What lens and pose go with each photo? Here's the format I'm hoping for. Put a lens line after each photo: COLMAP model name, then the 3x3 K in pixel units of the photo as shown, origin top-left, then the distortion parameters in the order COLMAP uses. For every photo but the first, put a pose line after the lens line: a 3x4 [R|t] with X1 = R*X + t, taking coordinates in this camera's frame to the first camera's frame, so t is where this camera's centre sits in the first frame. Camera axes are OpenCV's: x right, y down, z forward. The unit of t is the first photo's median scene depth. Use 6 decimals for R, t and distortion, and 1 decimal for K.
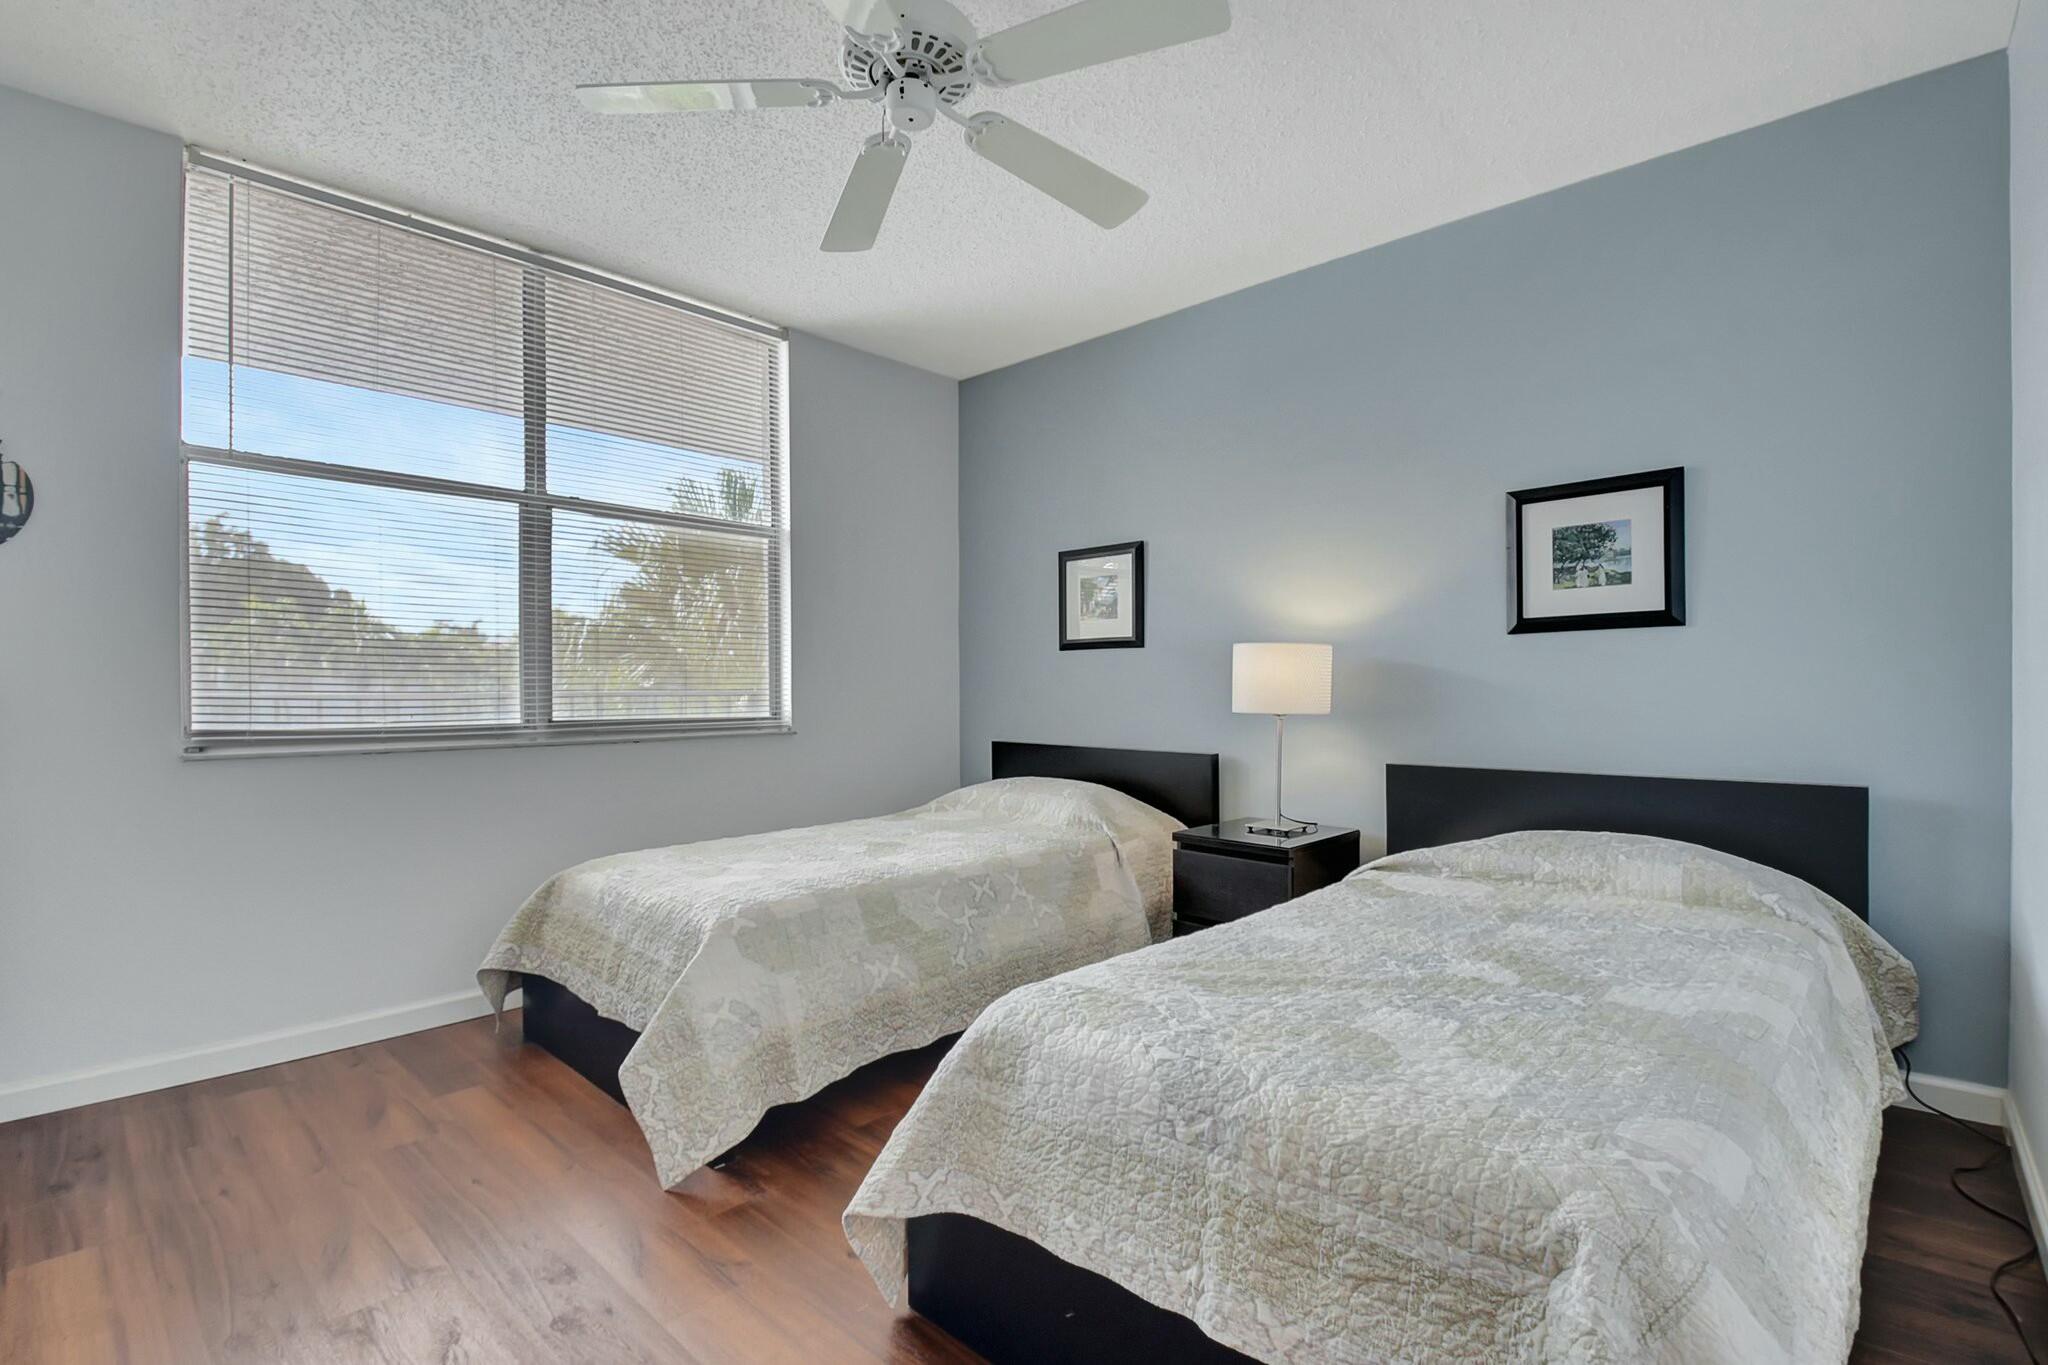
lens RADIAL K [[961.3, 0, 1017.8], [0, 961.3, 664.4], [0, 0, 1]] dist [0.001619, -0.016488]
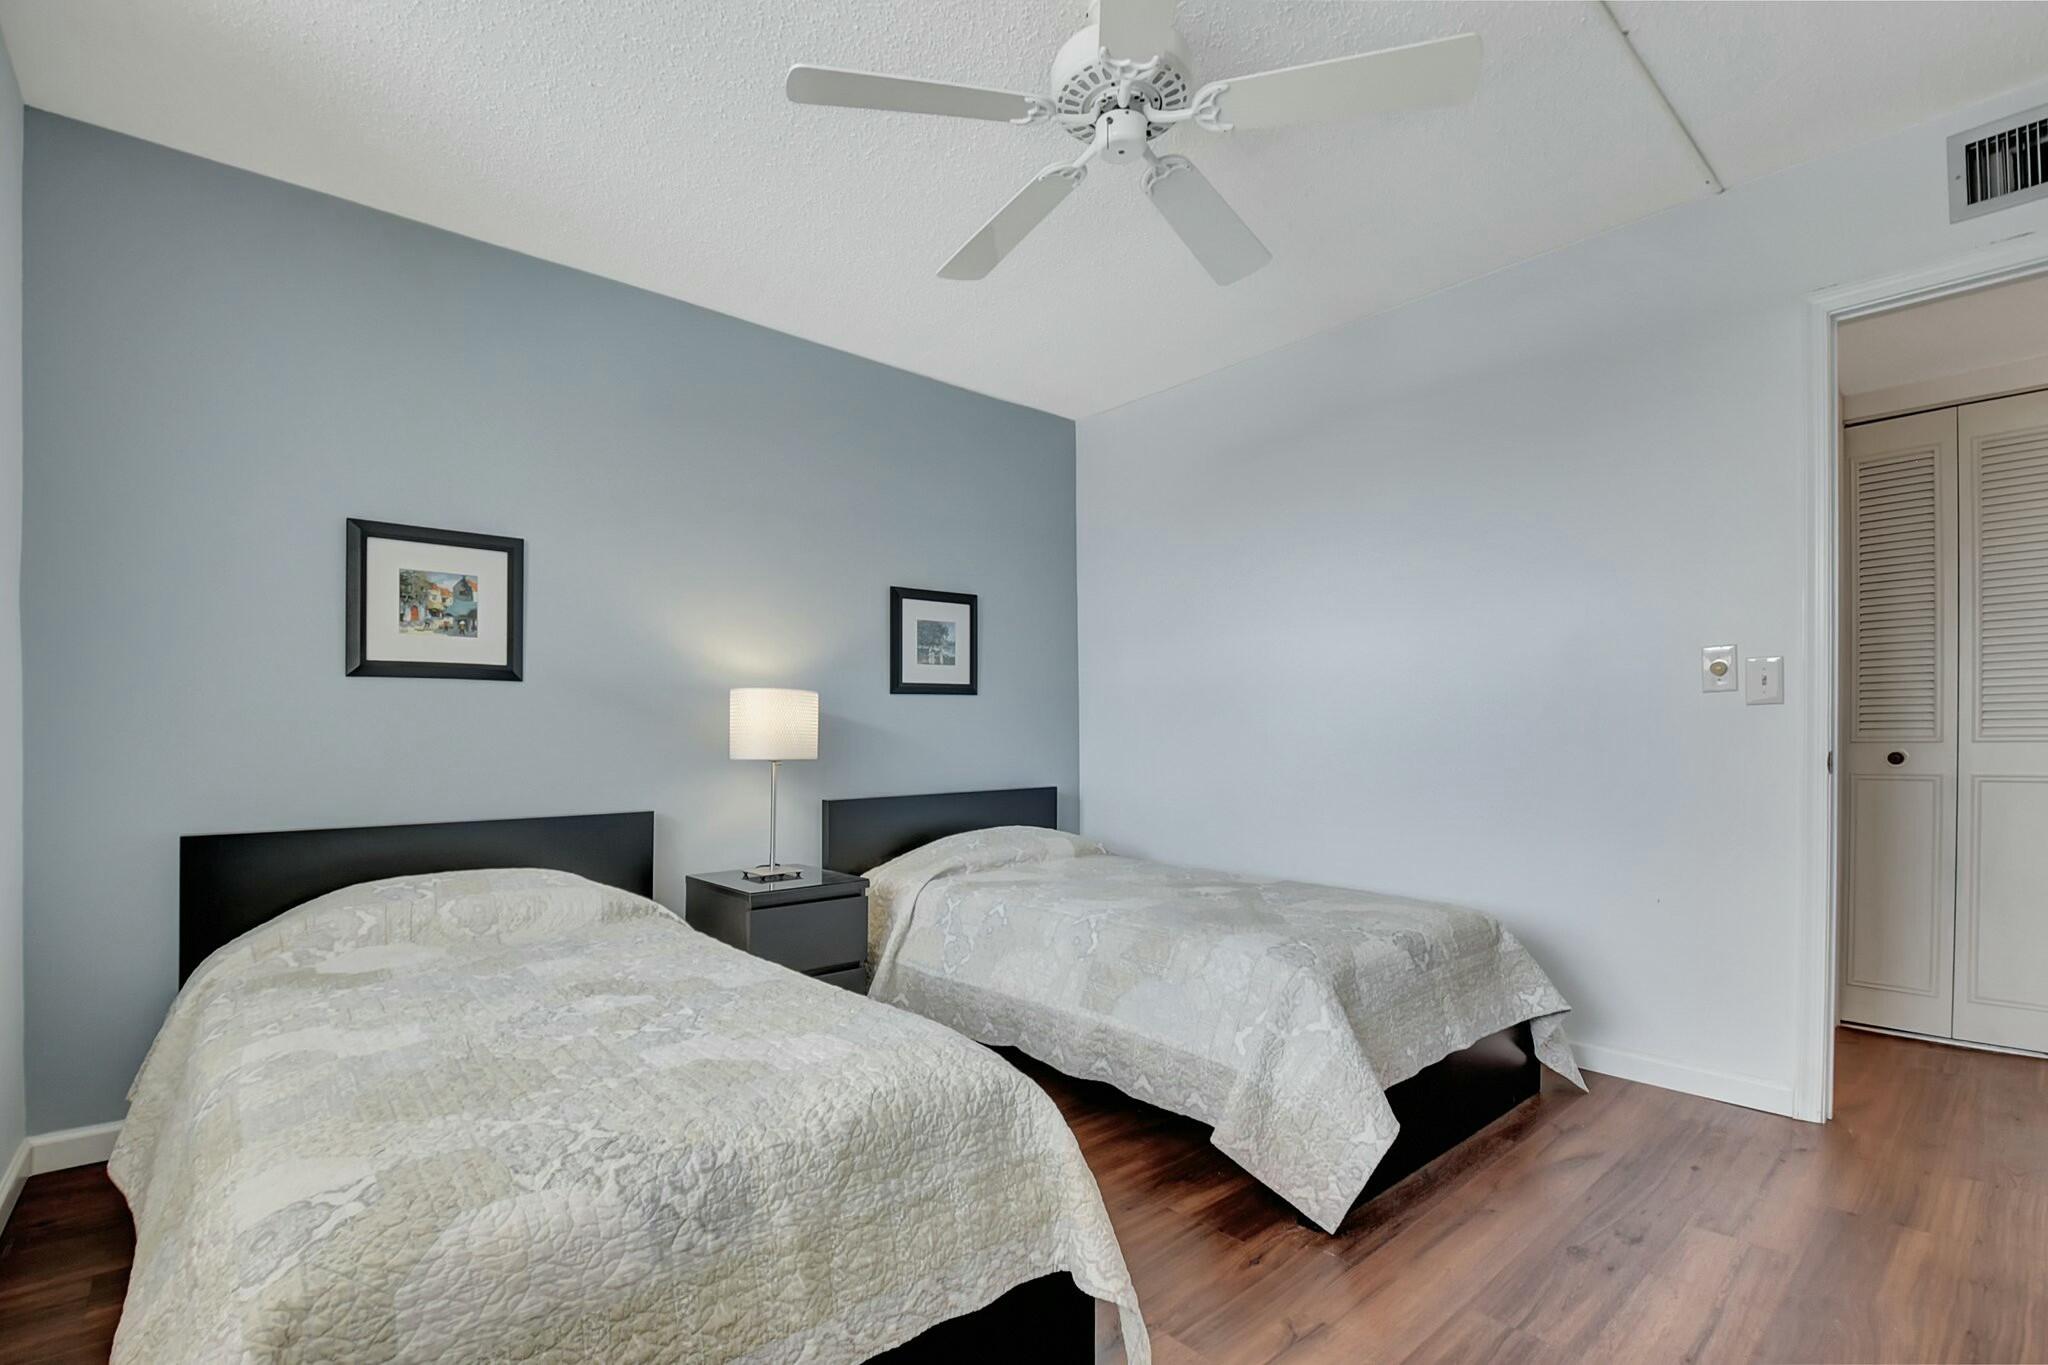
lens RADIAL K [[936.4, 0, 1026.6], [0, 936.4, 717.1], [0, 0, 1]] dist [0.000216, -0.016641]
pose [[0.077940, 0.022703, 0.996700, -0.788052], [-0.023001, 0.999516, -0.020969, 0.024376], [-0.996693, -0.021291, 0.078424, 0.748226]]
